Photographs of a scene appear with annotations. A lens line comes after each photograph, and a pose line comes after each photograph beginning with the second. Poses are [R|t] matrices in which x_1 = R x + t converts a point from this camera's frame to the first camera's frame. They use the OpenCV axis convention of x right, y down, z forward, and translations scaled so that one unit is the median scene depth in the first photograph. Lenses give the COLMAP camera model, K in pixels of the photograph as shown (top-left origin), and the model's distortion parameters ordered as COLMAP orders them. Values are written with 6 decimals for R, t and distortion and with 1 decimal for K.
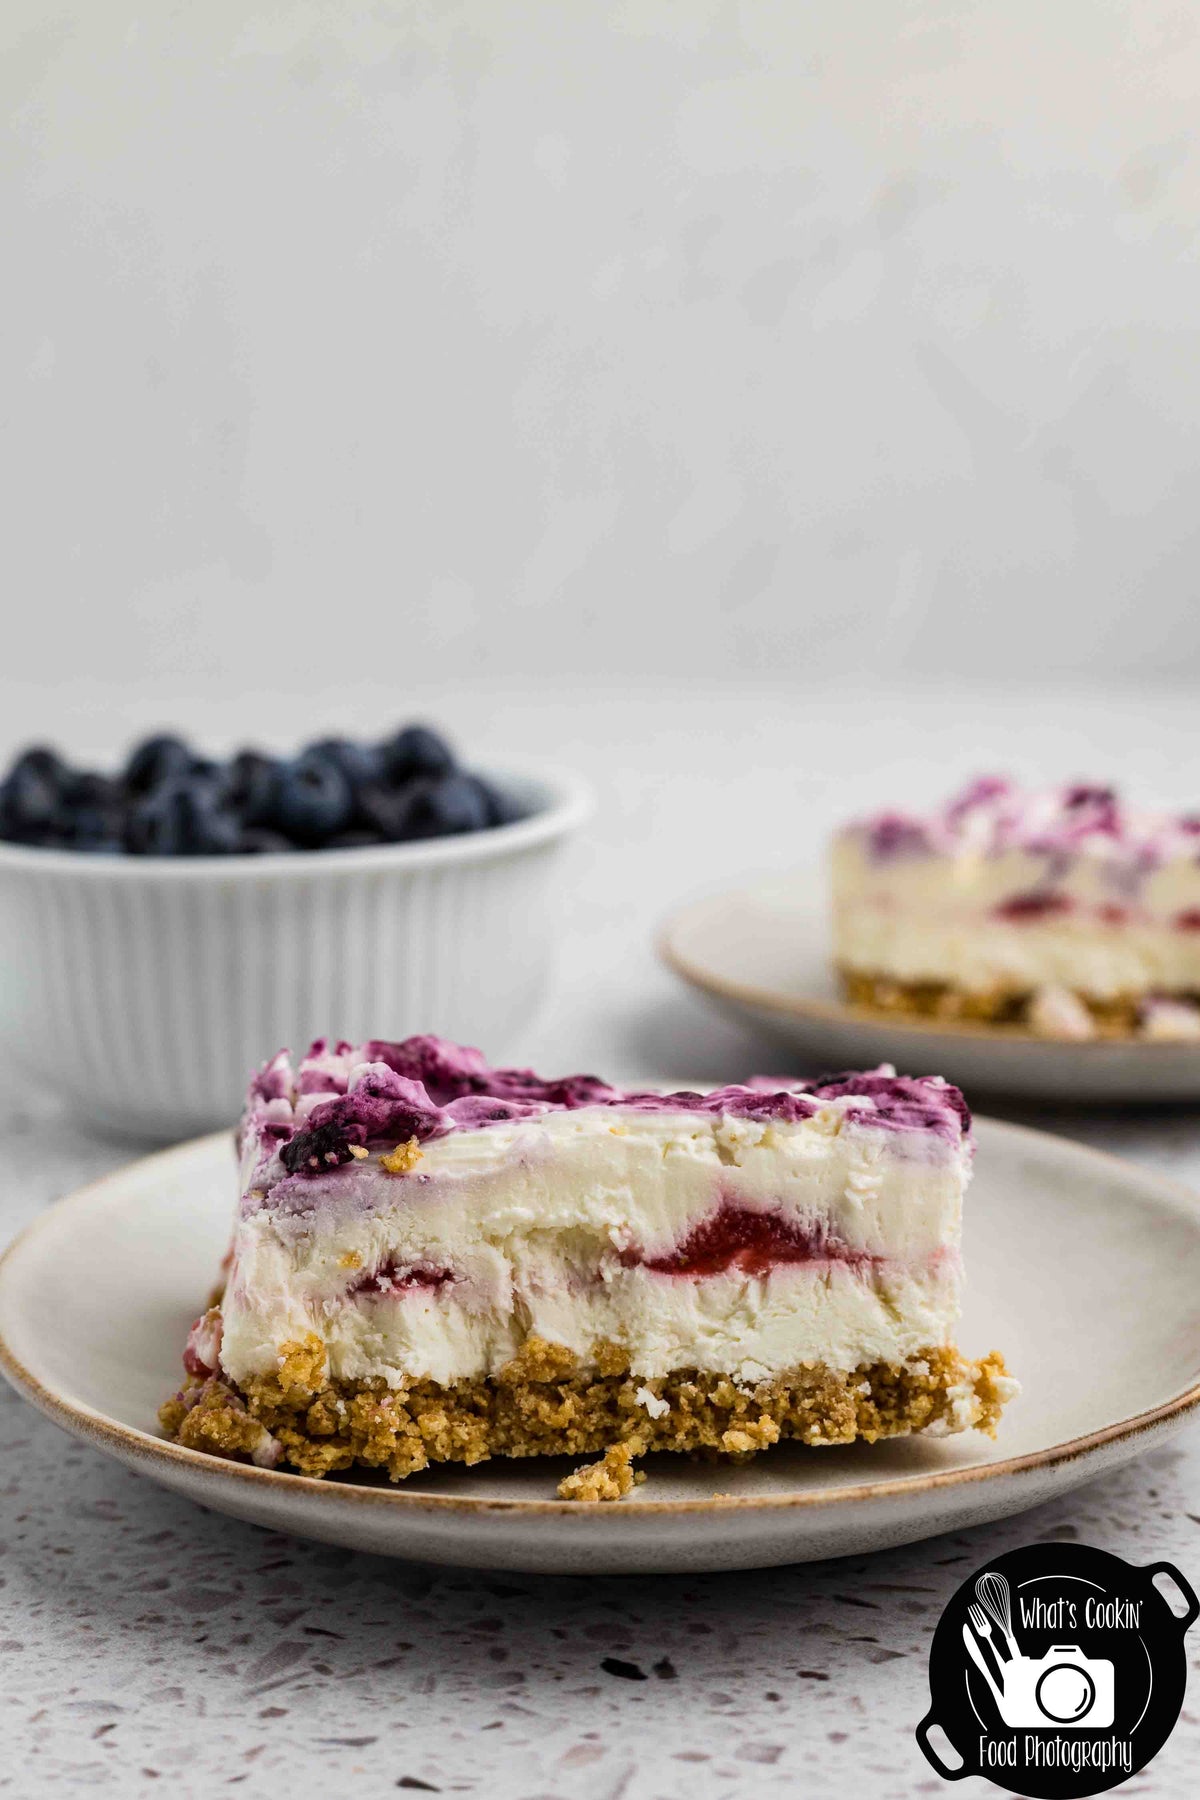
lens RADIAL K [[2938.3, 0, 616.6], [0, 2938.3, 894.1], [0, 0, 1]] dist [0.017578, 0.000000]
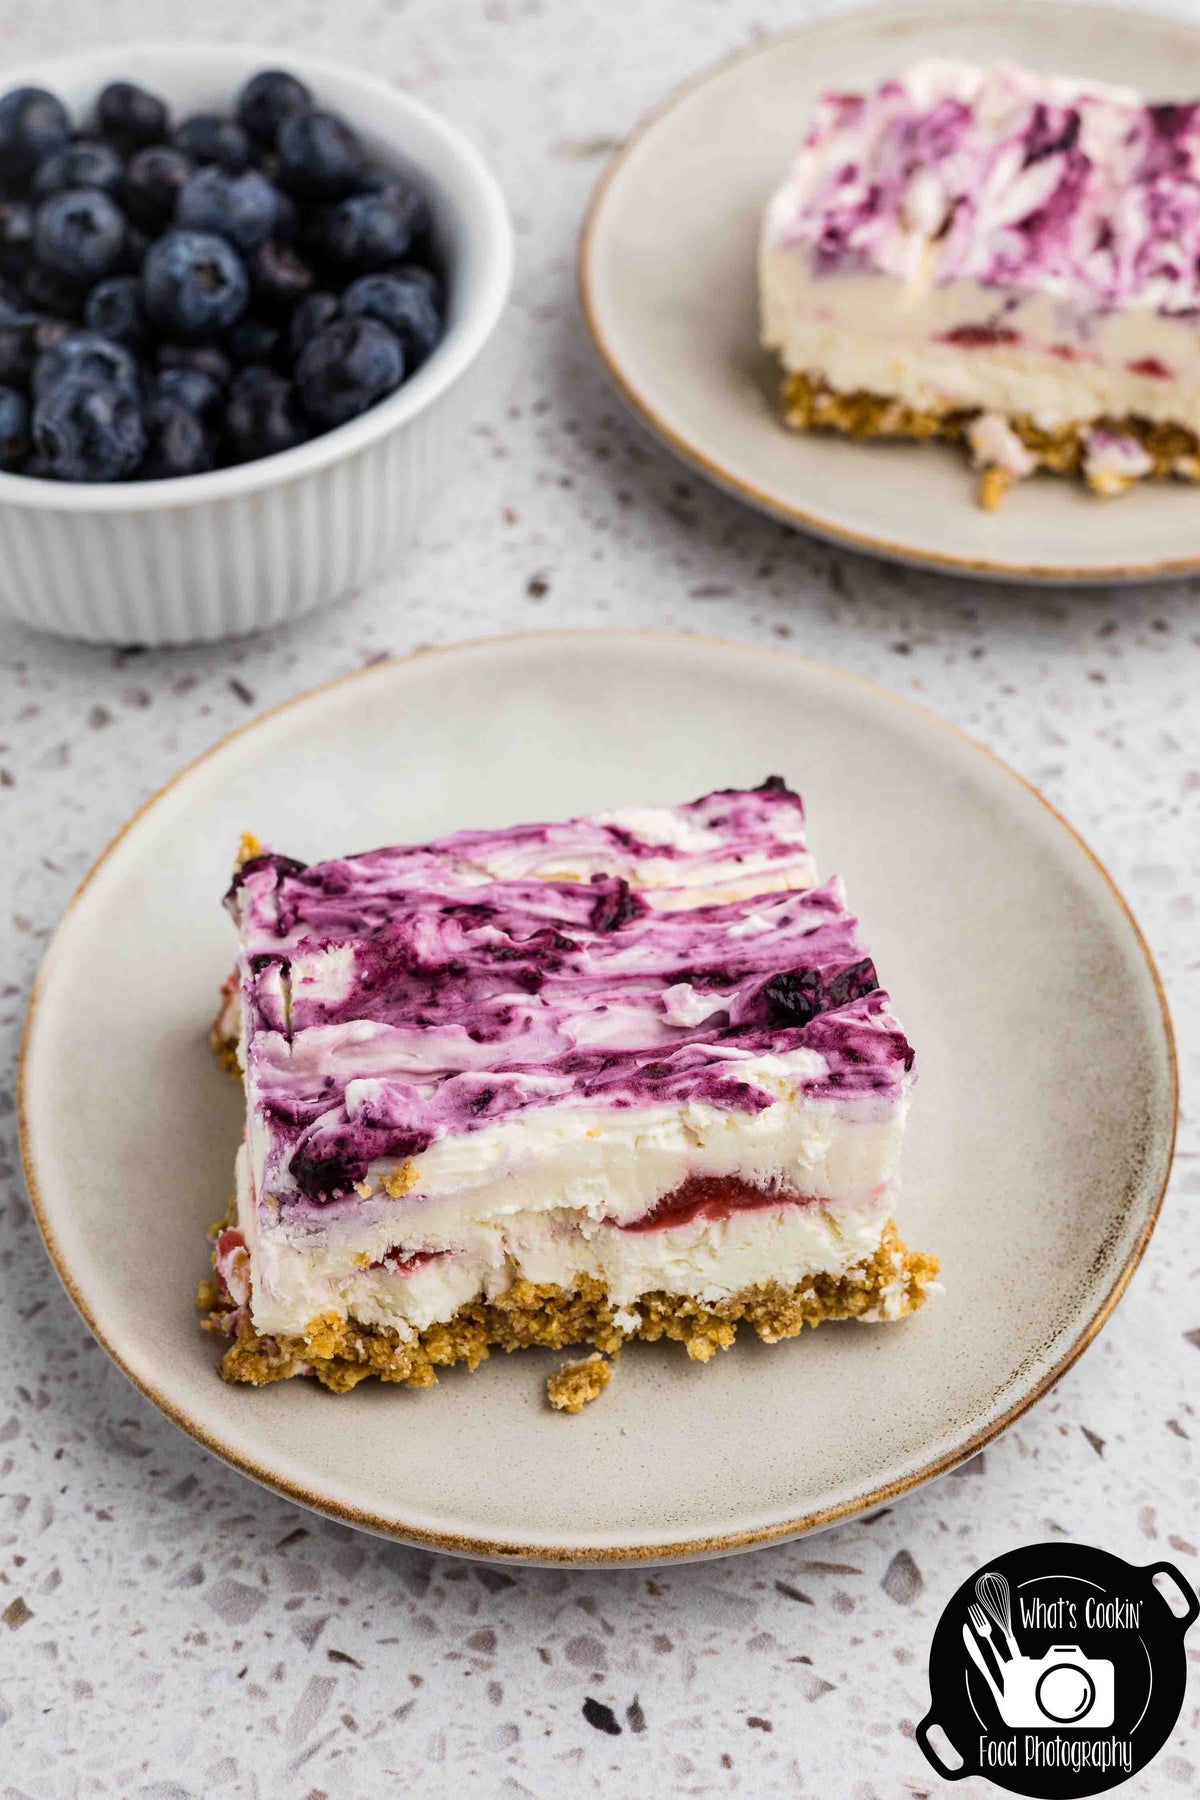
lens RADIAL K [[2938.3, 0, 599.9], [0, 2938.3, 885.2], [0, 0, 1]] dist [0.017578, 0.000000]
pose [[0.999287, -0.029127, 0.024017, -0.021265], [0.008690, 0.796574, 0.604478, -0.661710], [-0.036738, -0.603839, 0.796259, 0.179738]]
